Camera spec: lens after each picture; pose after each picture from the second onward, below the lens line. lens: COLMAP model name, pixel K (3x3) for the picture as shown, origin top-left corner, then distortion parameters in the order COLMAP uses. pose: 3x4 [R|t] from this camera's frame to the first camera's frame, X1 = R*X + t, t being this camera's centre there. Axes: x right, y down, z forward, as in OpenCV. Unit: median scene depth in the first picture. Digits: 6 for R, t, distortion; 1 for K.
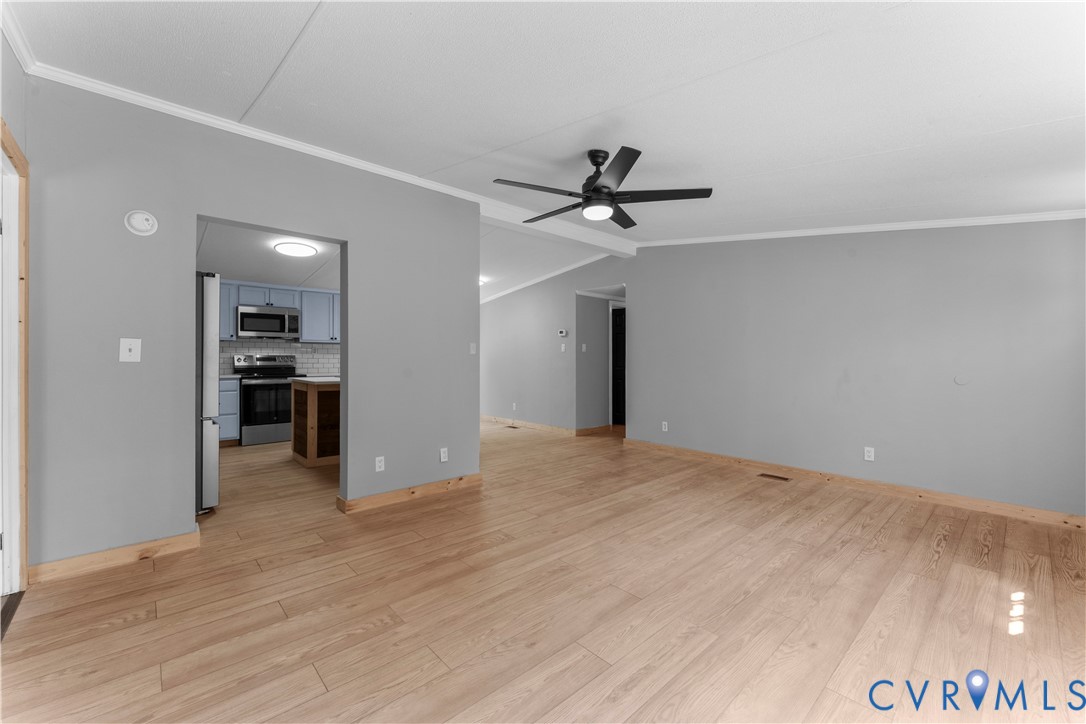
lens RADIAL K [[441.4, 0, 546.6], [0, 441.4, 367.2], [0, 0, 1]] dist [0.000232, -0.000596]
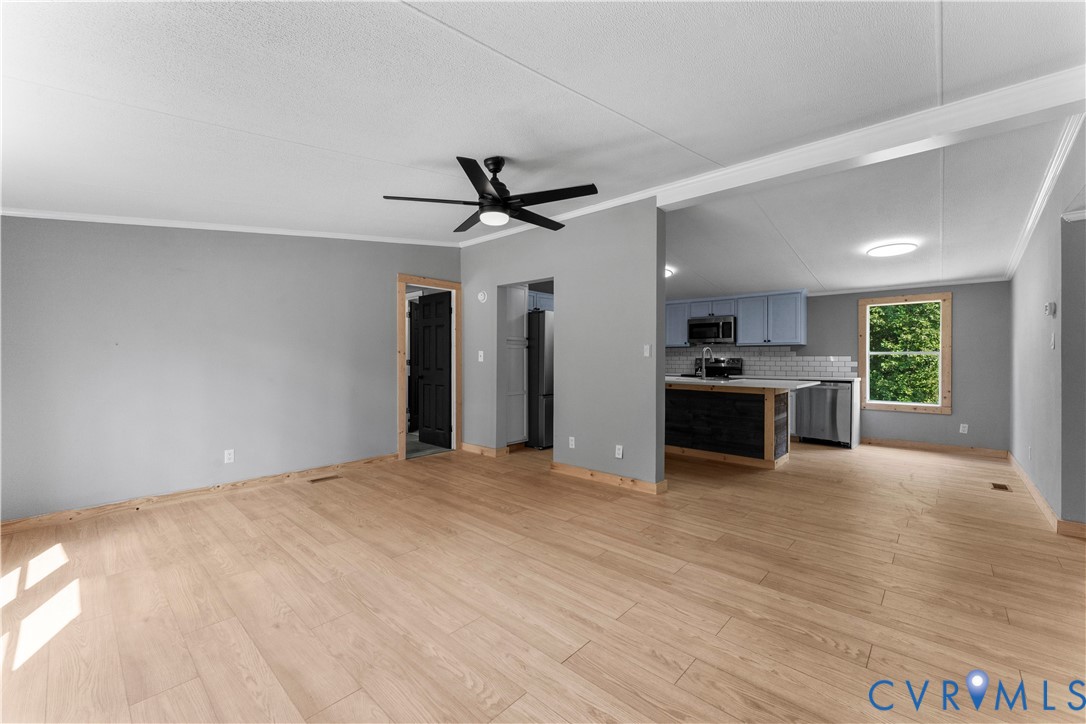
lens RADIAL K [[441.4, 0, 537.6], [0, 441.4, 363.9], [0, 0, 1]] dist [0.000232, -0.000596]
pose [[0.078933, 0.009656, -0.996833, 0.914635], [-0.024858, 0.999661, 0.007715, -0.016634], [0.996570, 0.024170, 0.079147, 0.815284]]
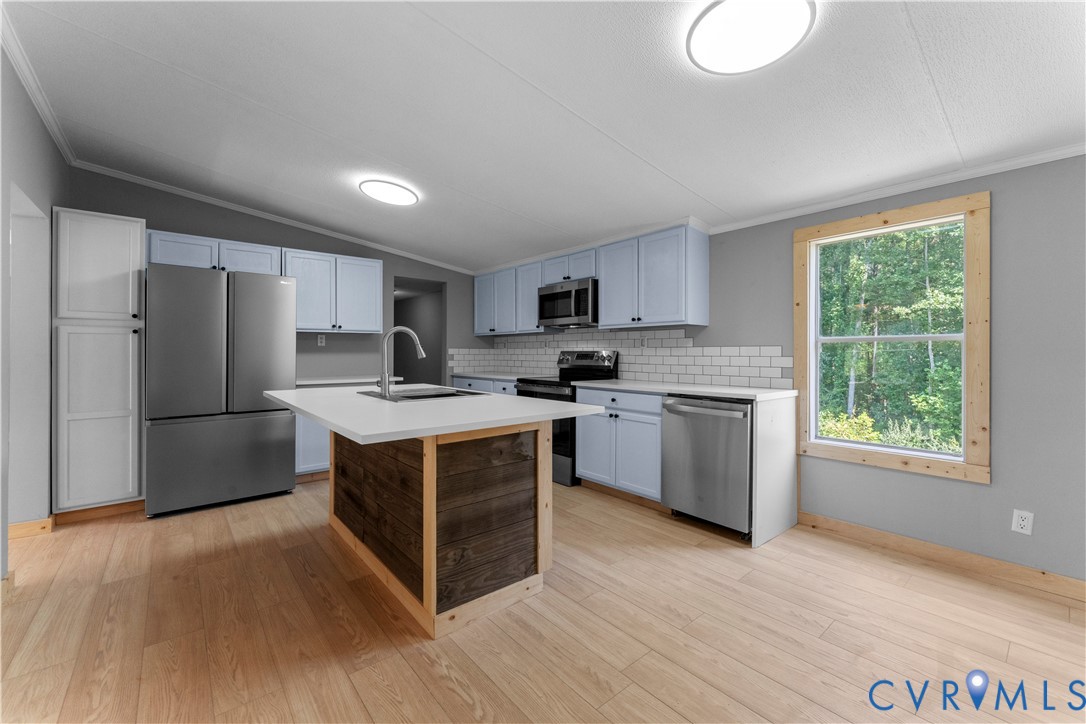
lens RADIAL K [[441.4, 0, 549.1], [0, 441.4, 352.9], [0, 0, 1]] dist [0.000232, -0.000596]
pose [[-0.047775, -0.007796, -0.998828, 0.117808], [-0.023690, 0.999697, -0.006670, -0.034549], [0.998577, 0.023344, -0.047945, 1.826918]]
